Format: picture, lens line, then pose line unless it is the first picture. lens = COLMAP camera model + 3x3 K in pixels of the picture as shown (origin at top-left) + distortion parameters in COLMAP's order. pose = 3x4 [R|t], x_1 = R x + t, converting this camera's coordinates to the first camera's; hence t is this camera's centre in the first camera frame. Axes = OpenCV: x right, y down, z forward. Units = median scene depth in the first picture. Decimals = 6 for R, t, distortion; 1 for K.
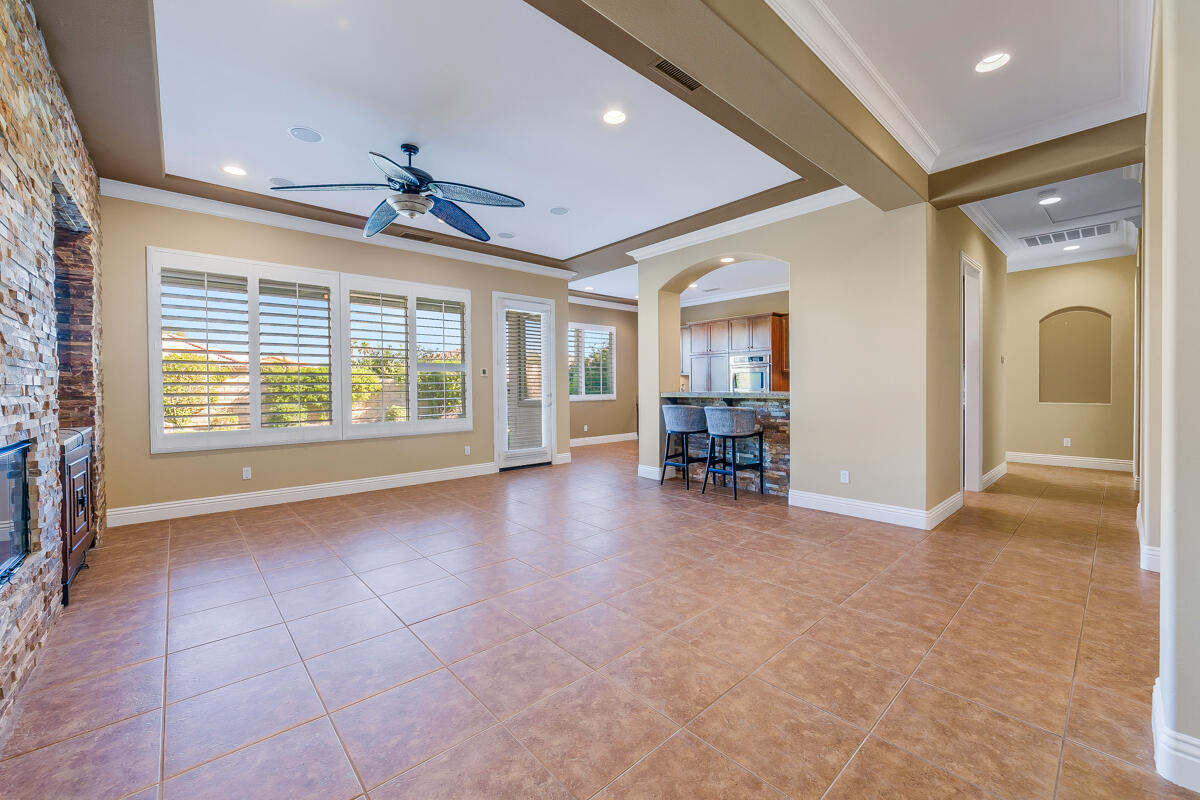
lens RADIAL K [[468.2, 0, 602.7], [0, 468.2, 392.2], [0, 0, 1]] dist [-0.009856, -0.000713]
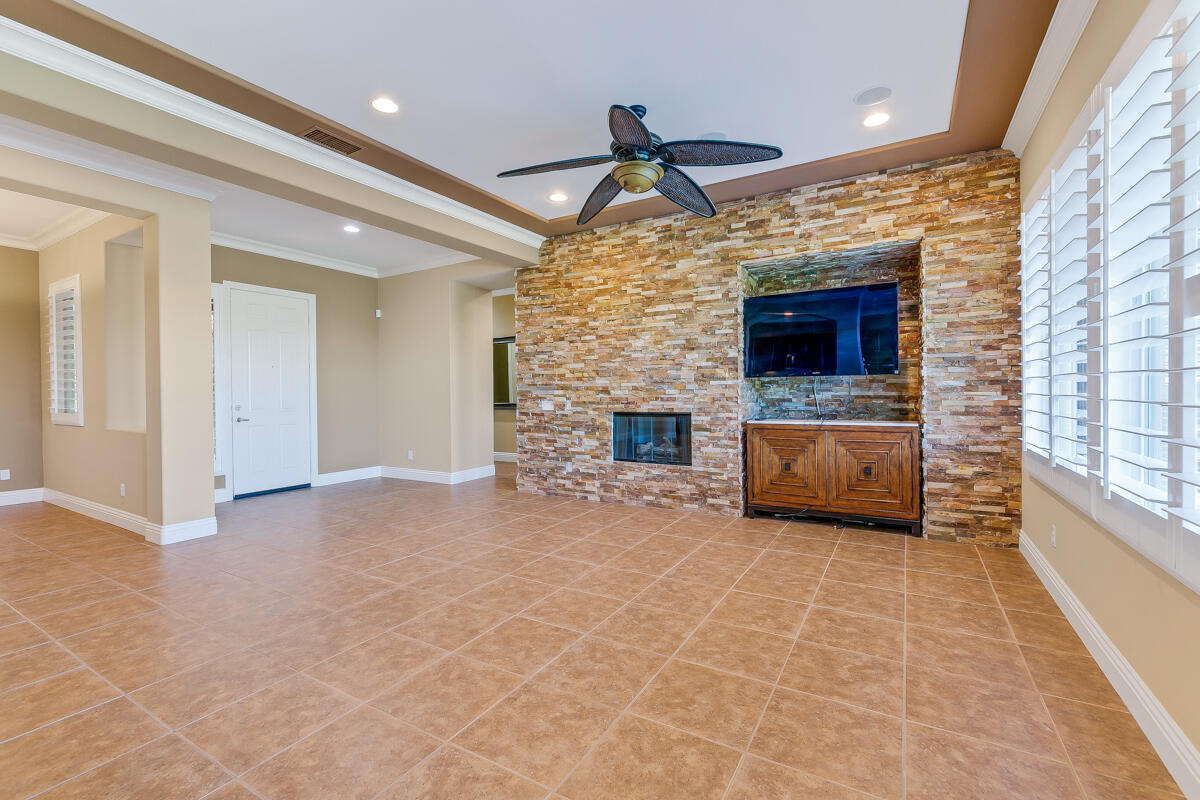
lens RADIAL K [[517.3, 0, 614.5], [0, 517.3, 393.3], [0, 0, 1]] dist [0.002191, -0.001091]
pose [[-0.949748, 0.021014, -0.312310, -0.053615], [0.016250, 0.999709, 0.017849, -0.022593], [0.312594, 0.011877, -0.949812, 1.518660]]
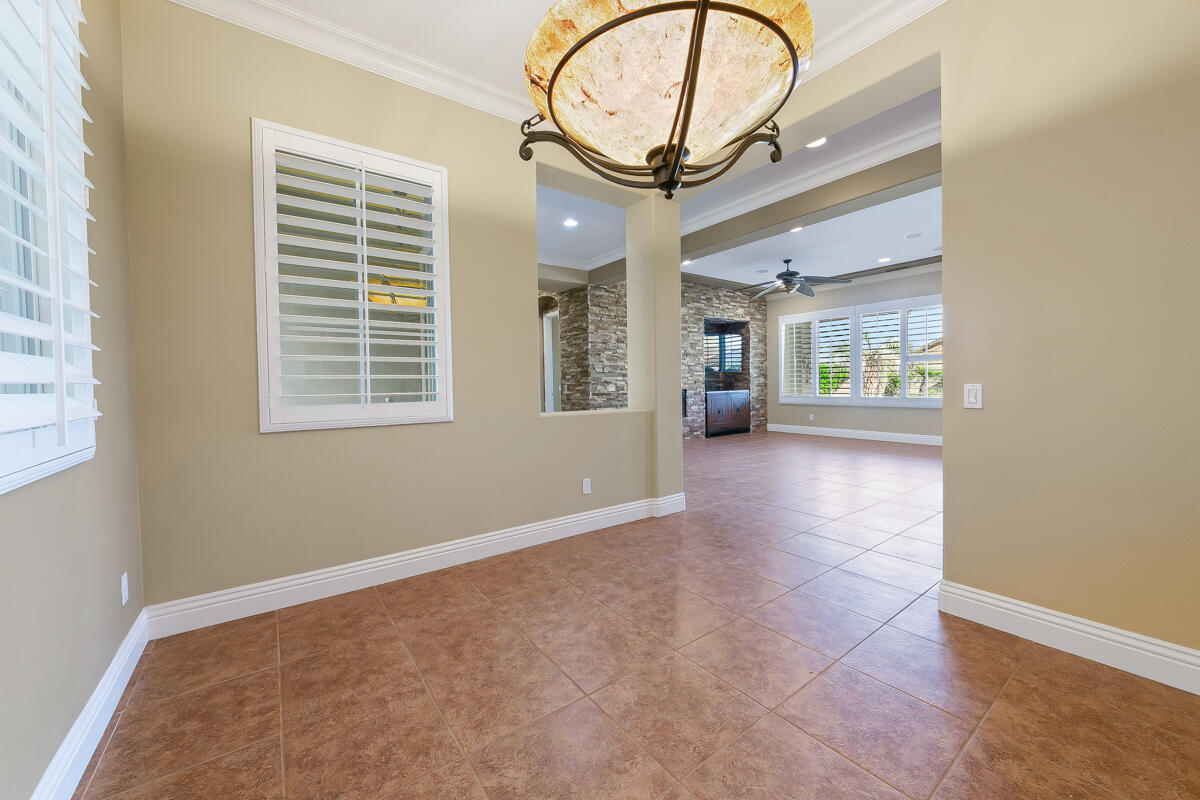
lens RADIAL K [[446.1, 0, 591.9], [0, 446.1, 391.5], [0, 0, 1]] dist [-0.005209, 0.002131]
pose [[-0.096750, 0.028104, -0.994912, 1.336520], [0.008550, 0.999588, 0.027404, -0.001064], [0.995272, -0.005856, -0.096950, 0.262580]]
